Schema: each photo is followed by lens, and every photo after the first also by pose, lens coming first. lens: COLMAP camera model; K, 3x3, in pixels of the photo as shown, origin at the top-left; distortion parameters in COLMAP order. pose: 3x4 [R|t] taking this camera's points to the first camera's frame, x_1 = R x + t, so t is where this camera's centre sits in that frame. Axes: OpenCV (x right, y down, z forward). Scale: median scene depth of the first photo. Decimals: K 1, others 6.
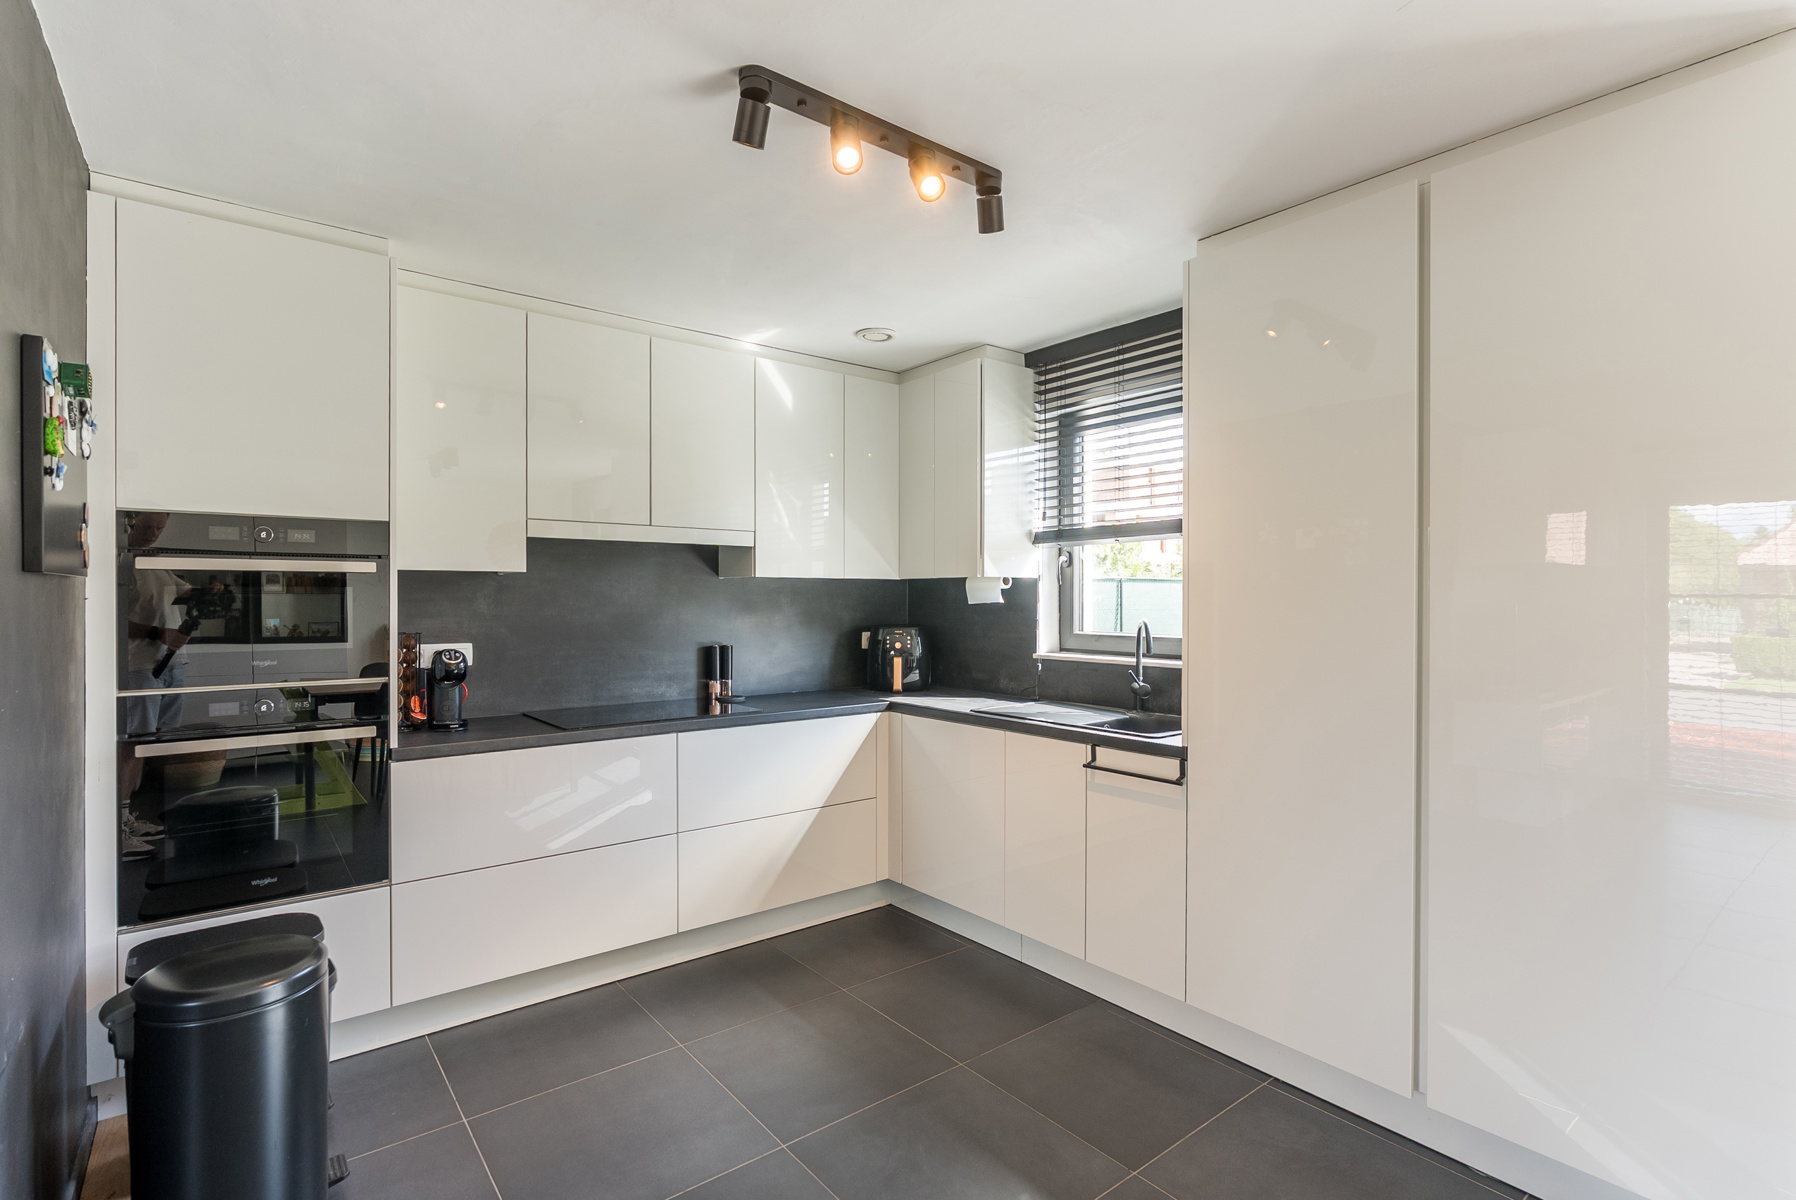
lens RADIAL K [[845.8, 0, 891.0], [0, 845.8, 604.0], [0, 0, 1]] dist [-0.003314, -0.000057]
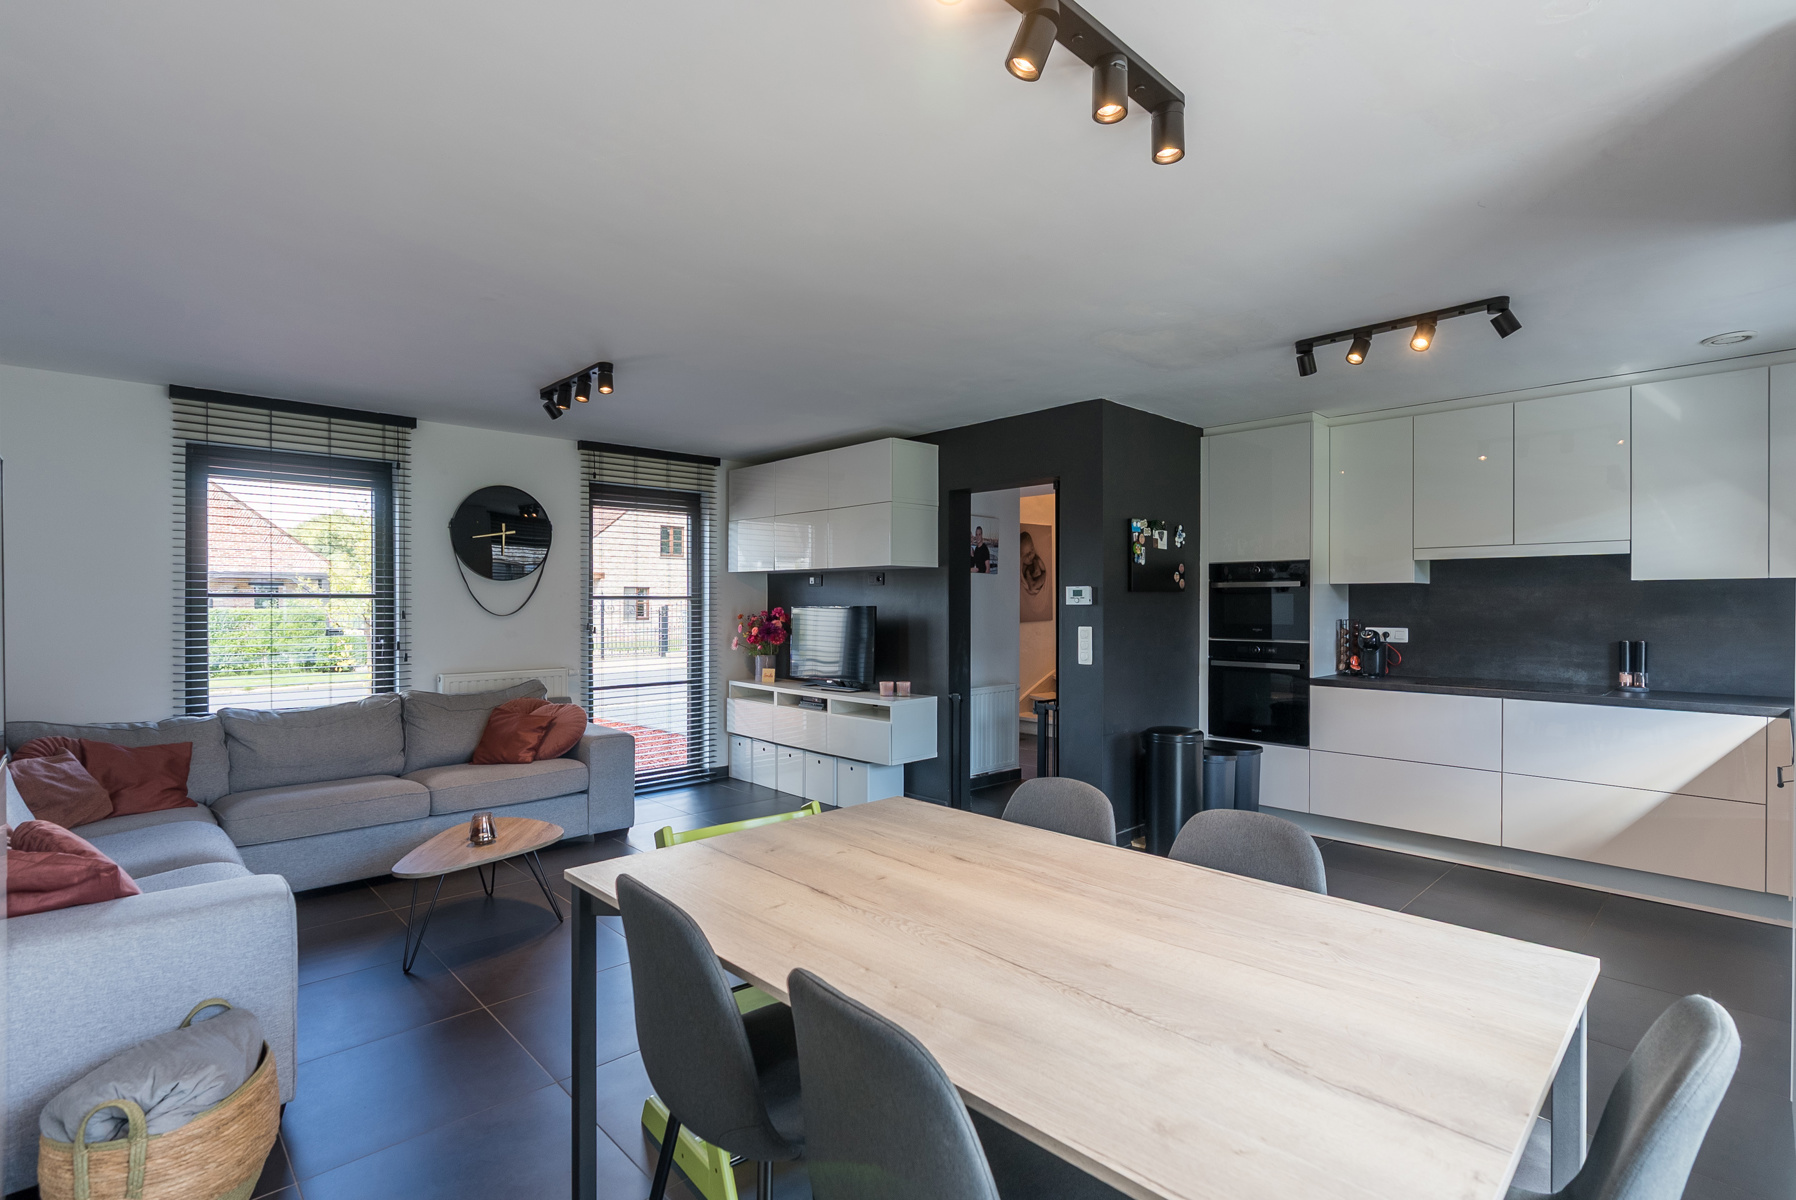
lens RADIAL K [[845.8, 0, 891.0], [0, 845.8, 604.0], [0, 0, 1]] dist [-0.003314, -0.000057]
pose [[0.092839, 0.003533, -0.995675, 0.841368], [-0.005966, 0.999978, 0.002992, 0.002059], [0.995663, 0.005663, 0.092858, -0.086596]]
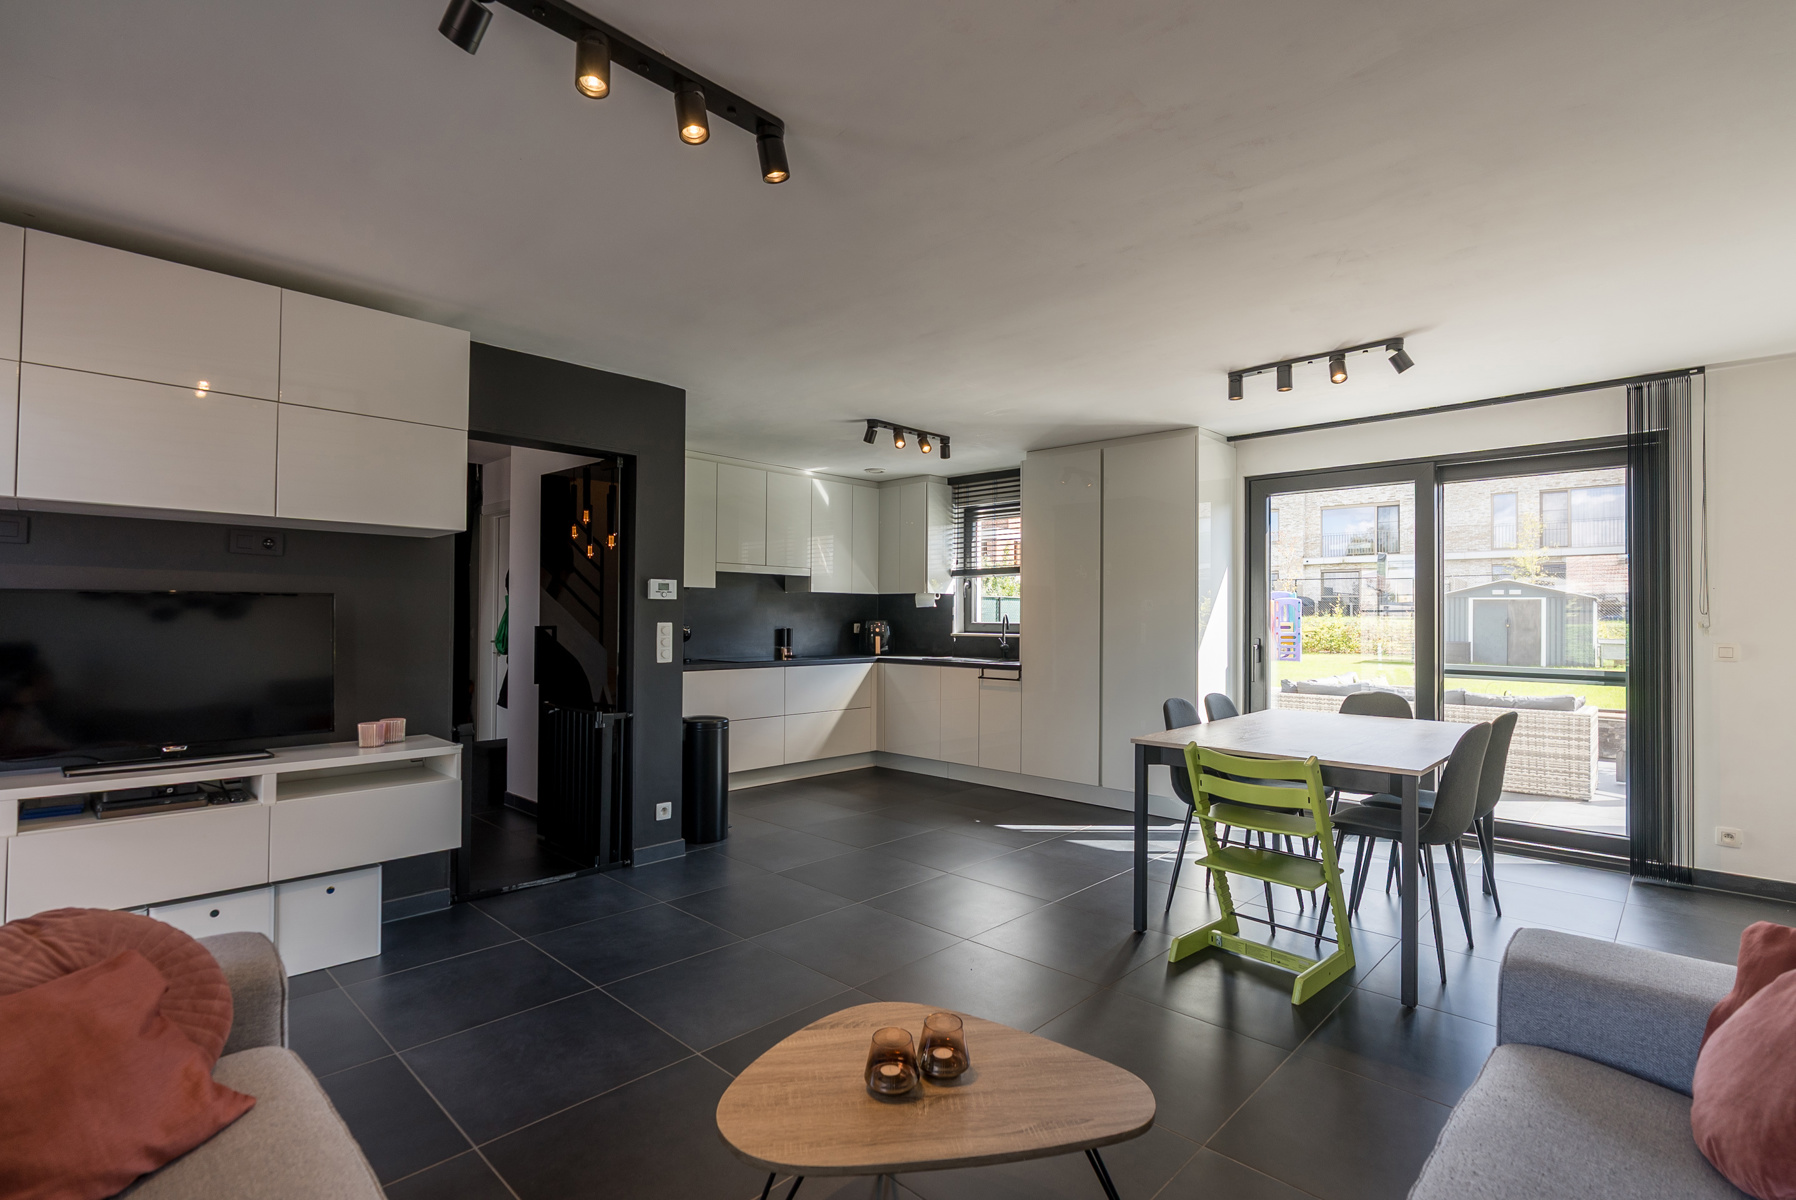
lens RADIAL K [[845.8, 0, 891.0], [0, 845.8, 604.0], [0, 0, 1]] dist [-0.003314, -0.000057]
pose [[0.990808, 0.007950, 0.135040, -0.231594], [-0.004893, 0.999724, -0.022958, 0.037502], [-0.135185, 0.022086, 0.990574, -0.904198]]
